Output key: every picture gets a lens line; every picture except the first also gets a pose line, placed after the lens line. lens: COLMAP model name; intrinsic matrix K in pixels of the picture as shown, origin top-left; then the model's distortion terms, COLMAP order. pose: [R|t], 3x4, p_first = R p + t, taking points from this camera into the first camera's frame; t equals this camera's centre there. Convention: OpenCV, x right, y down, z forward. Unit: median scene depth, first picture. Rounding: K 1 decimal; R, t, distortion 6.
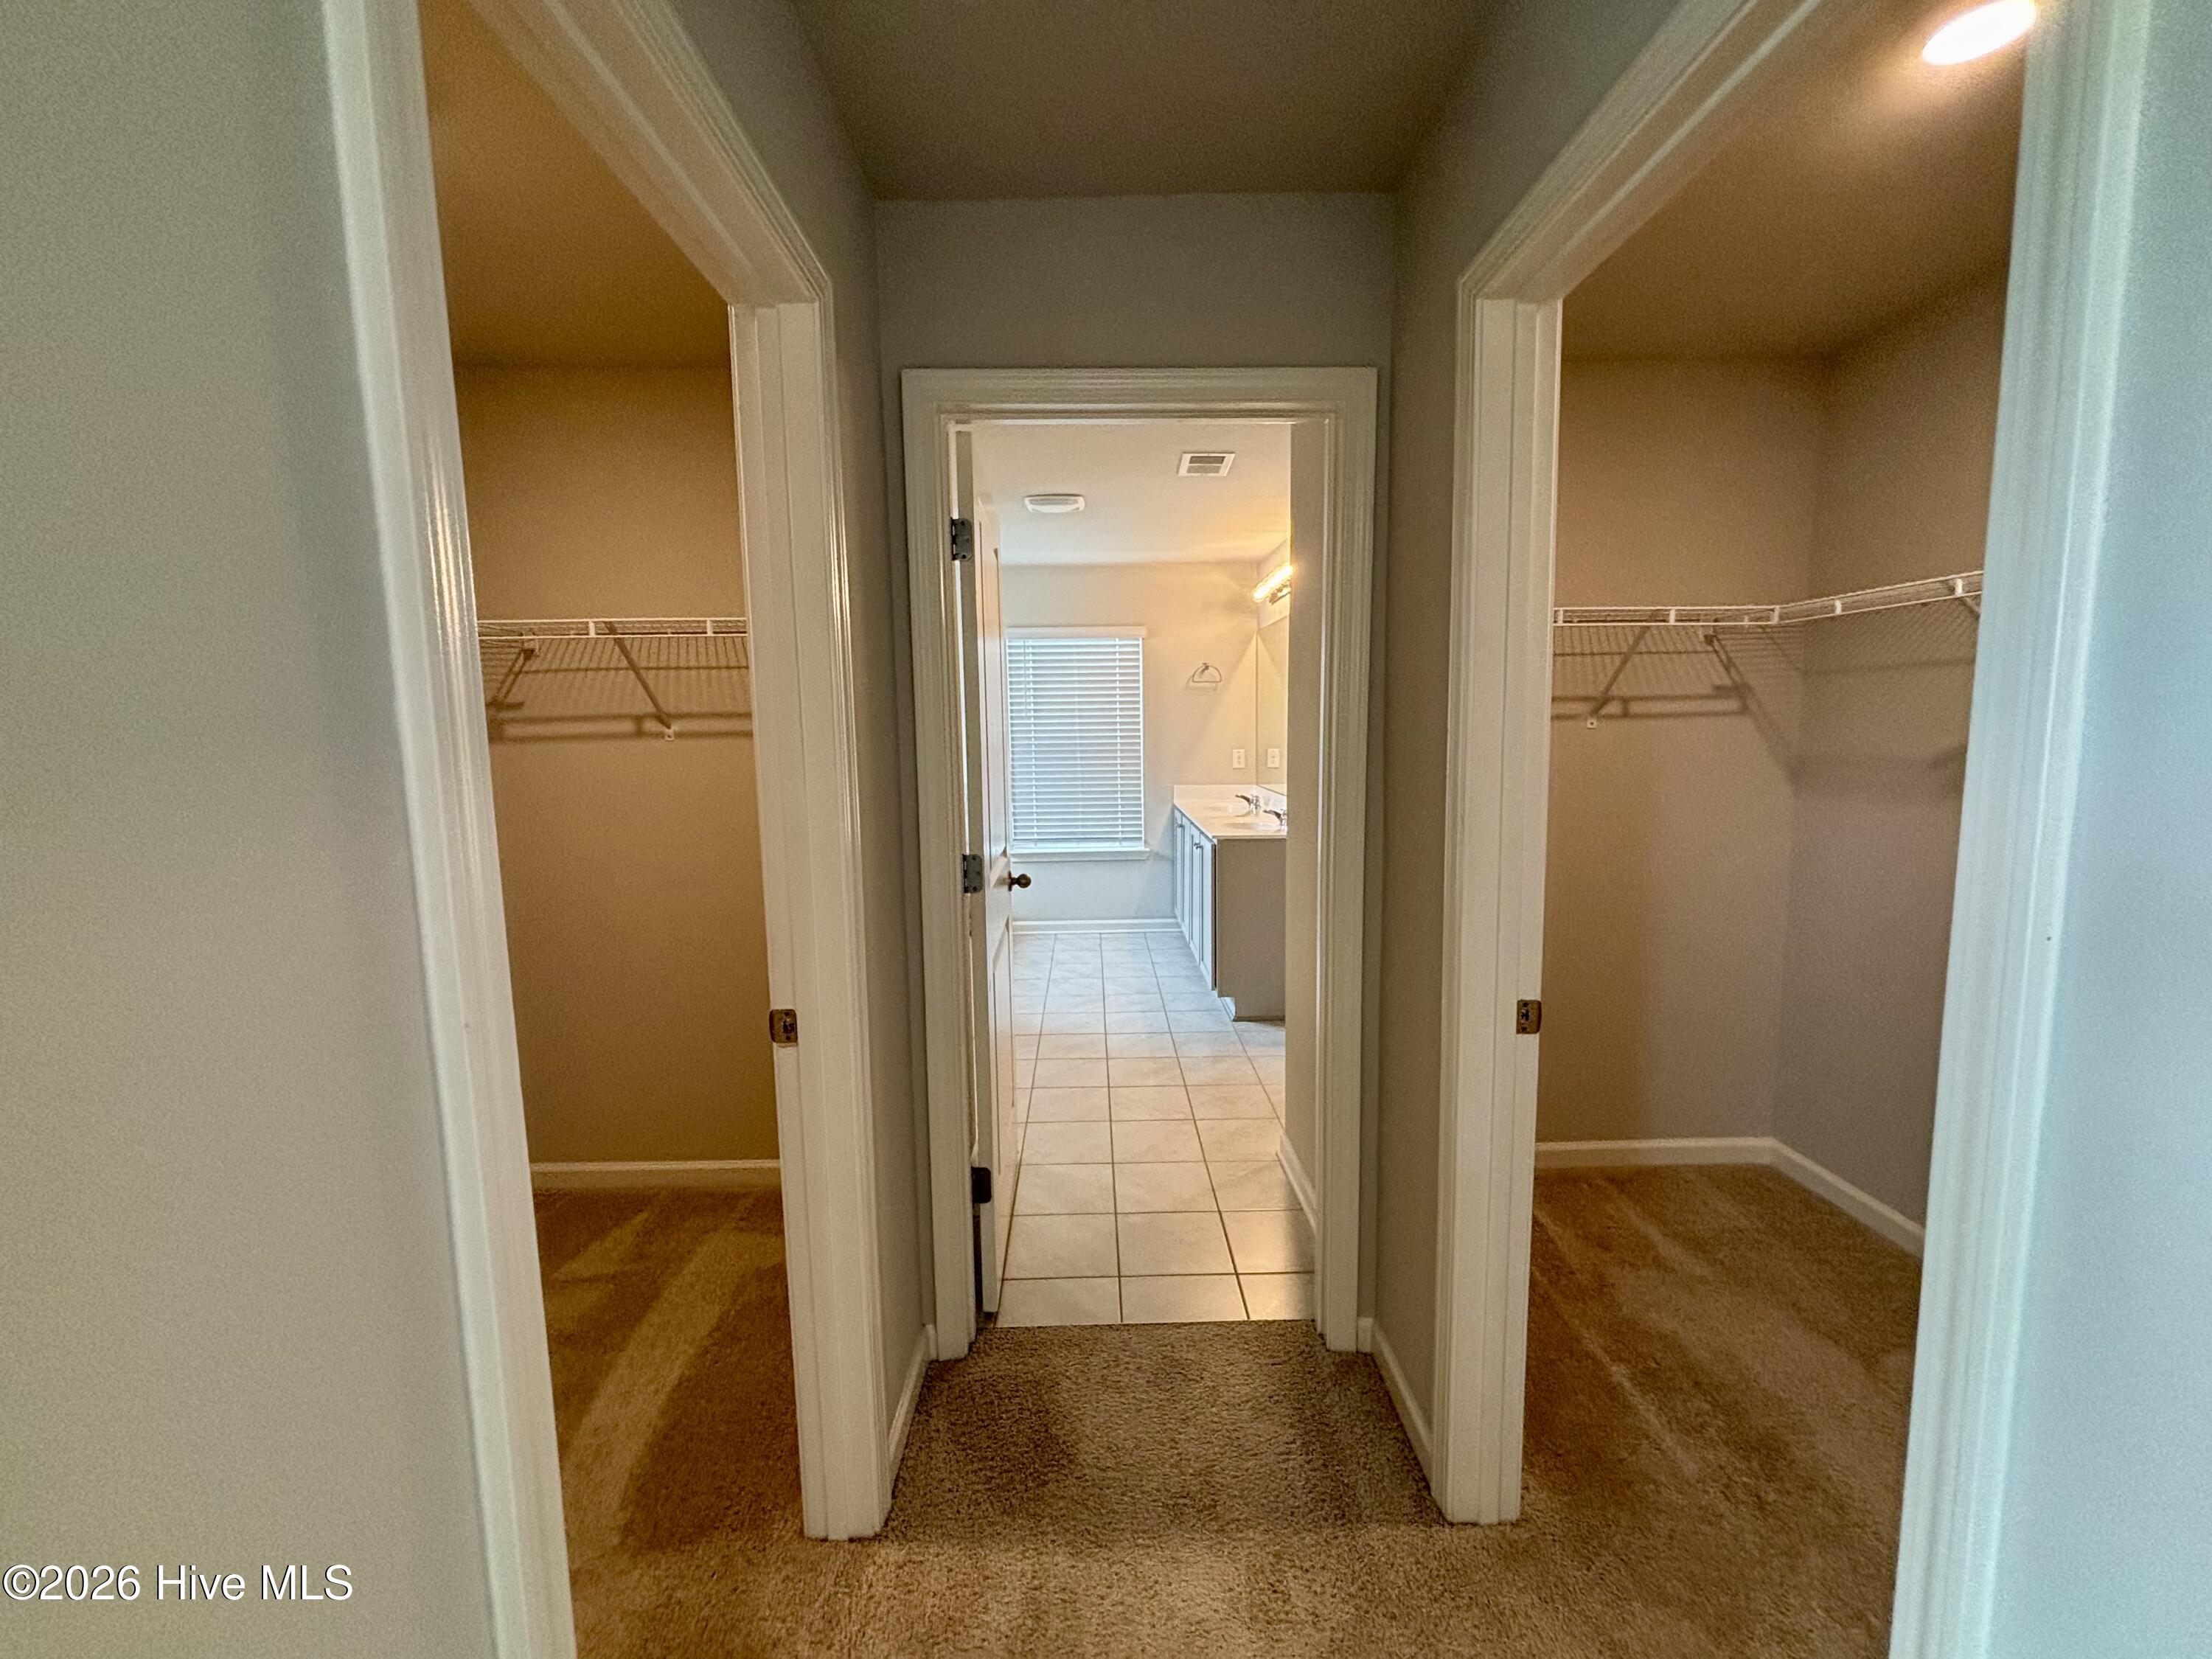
lens RADIAL K [[889.2, 0, 1106.6], [0, 889.2, 825.8], [0, 0, 1]] dist [0.000137, -0.001037]
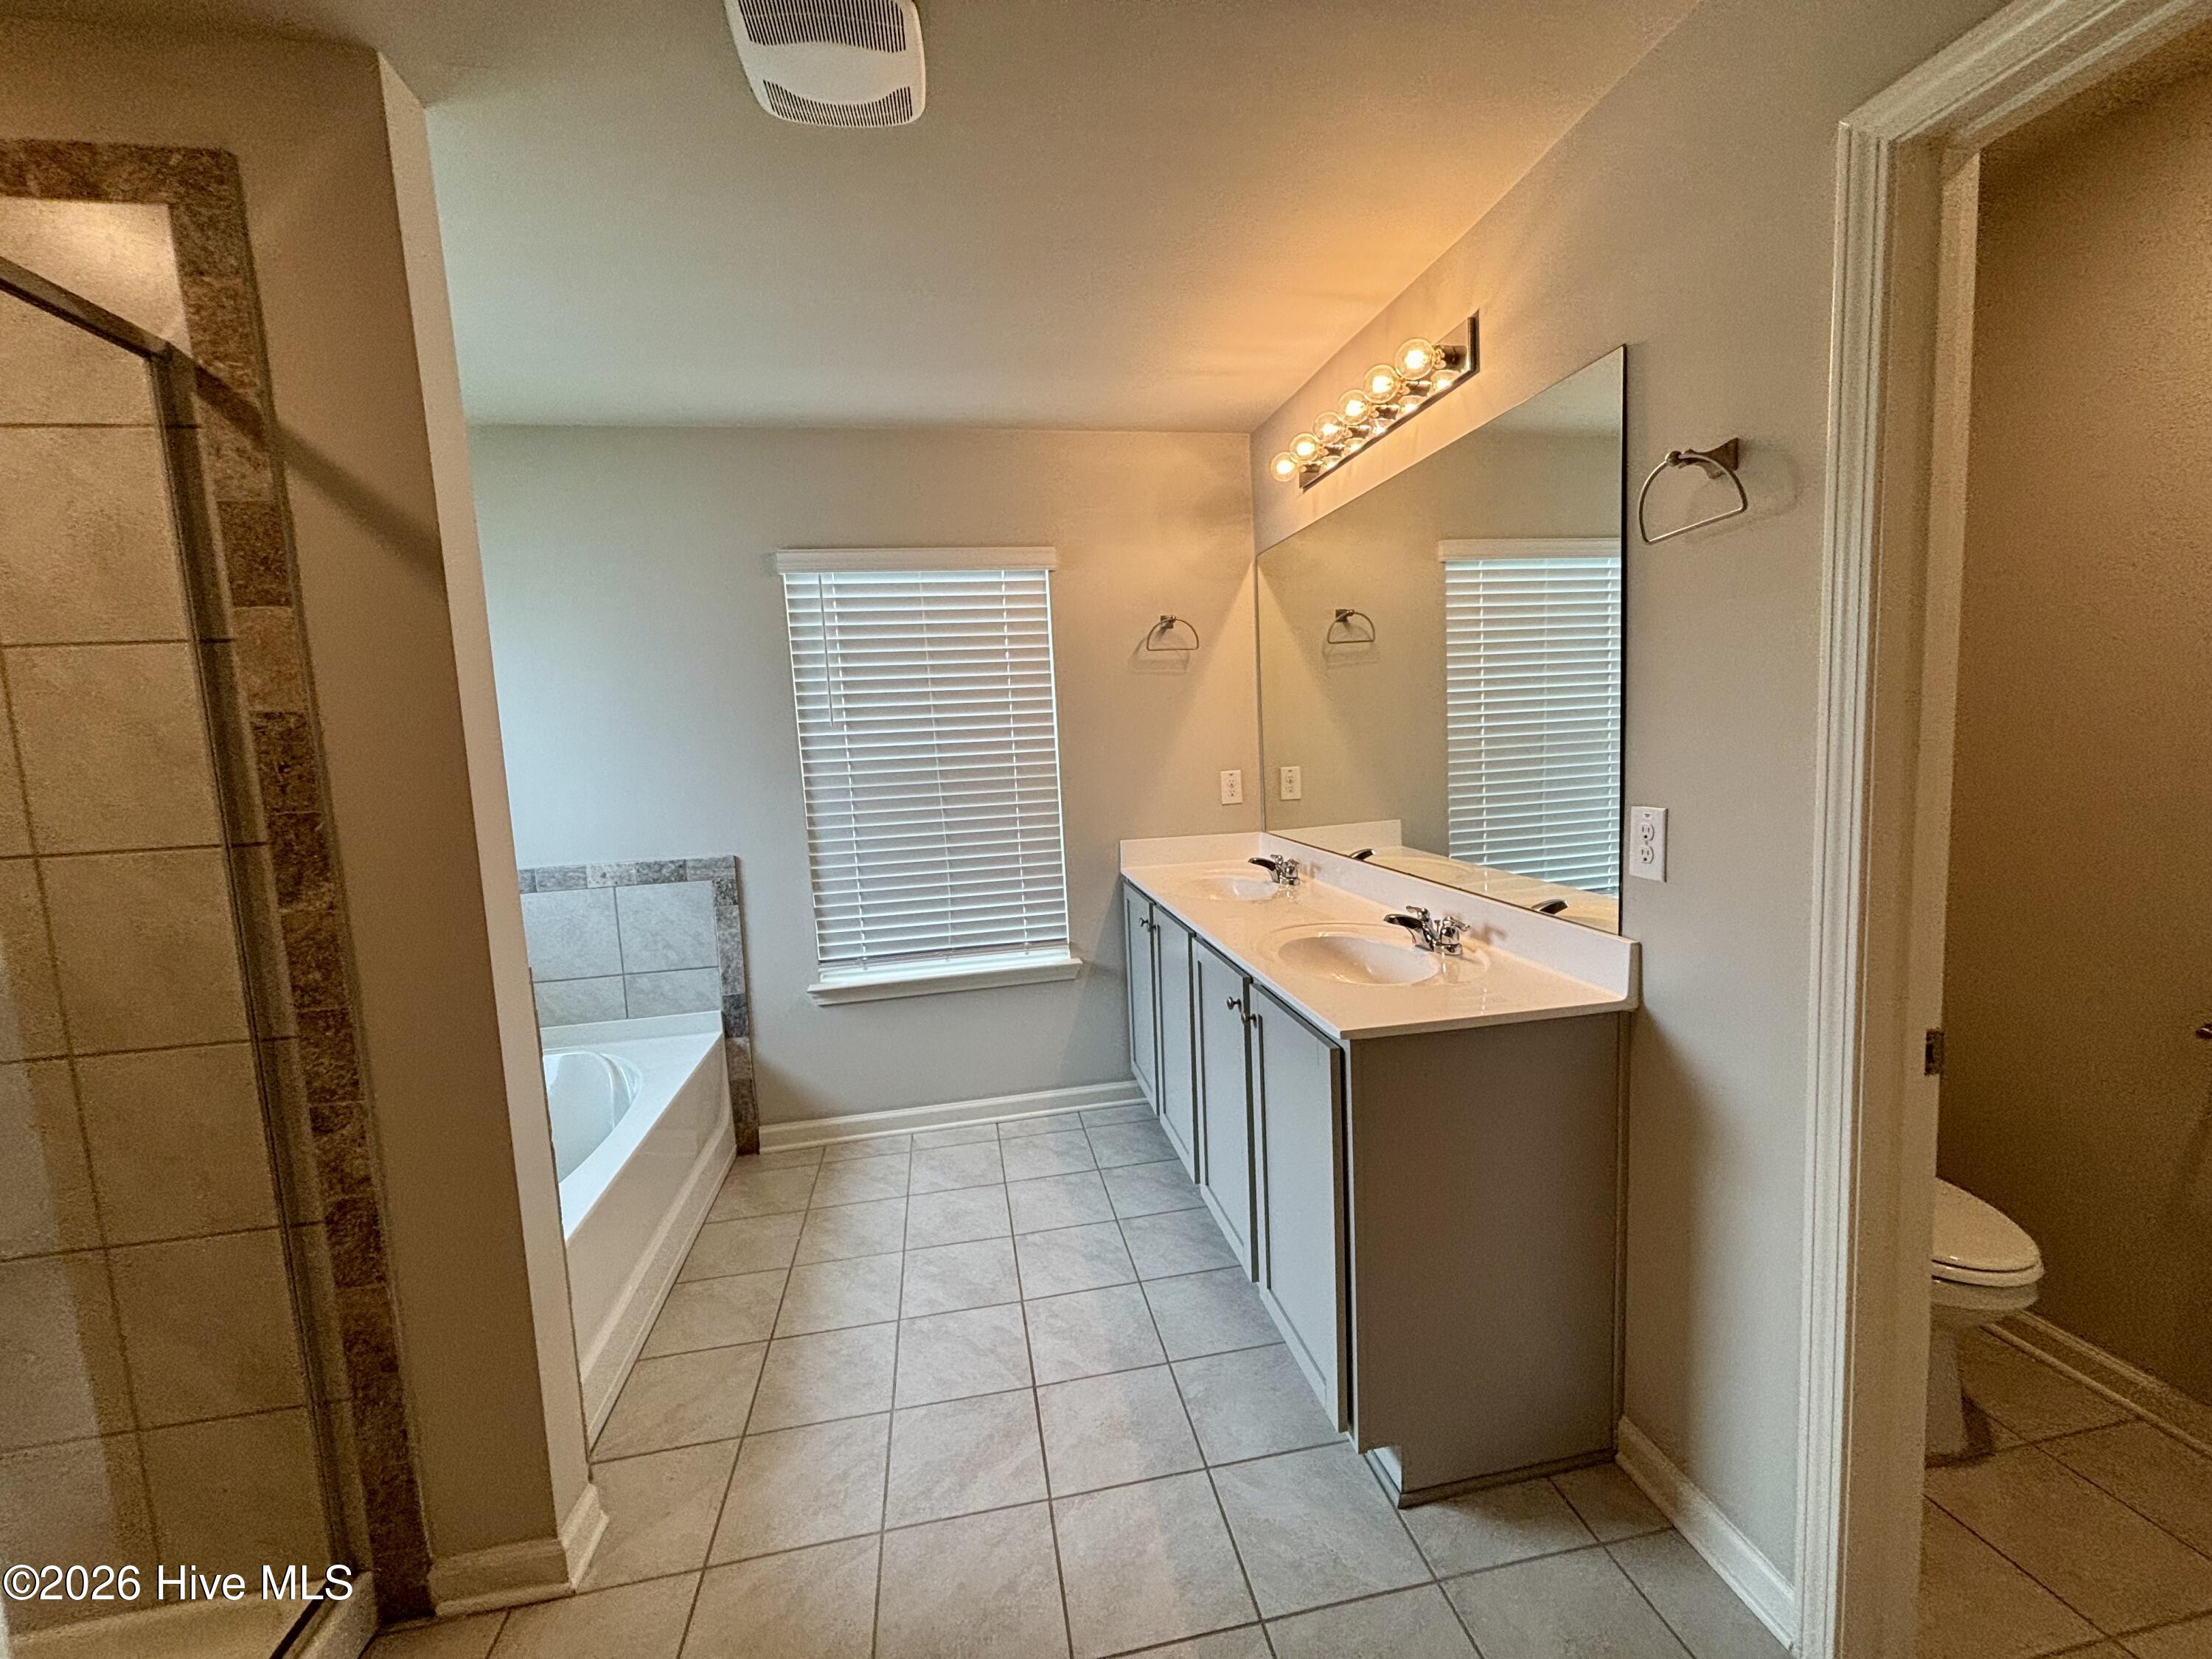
lens RADIAL K [[884.3, 0, 1106.0], [0, 884.3, 829.5], [0, 0, 1]] dist [-0.131099, -0.000183]
pose [[0.988230, -0.053612, 0.143275, -0.009797], [0.055788, 0.998380, -0.011210, -0.048554], [-0.142442, 0.019071, 0.989619, 0.481920]]
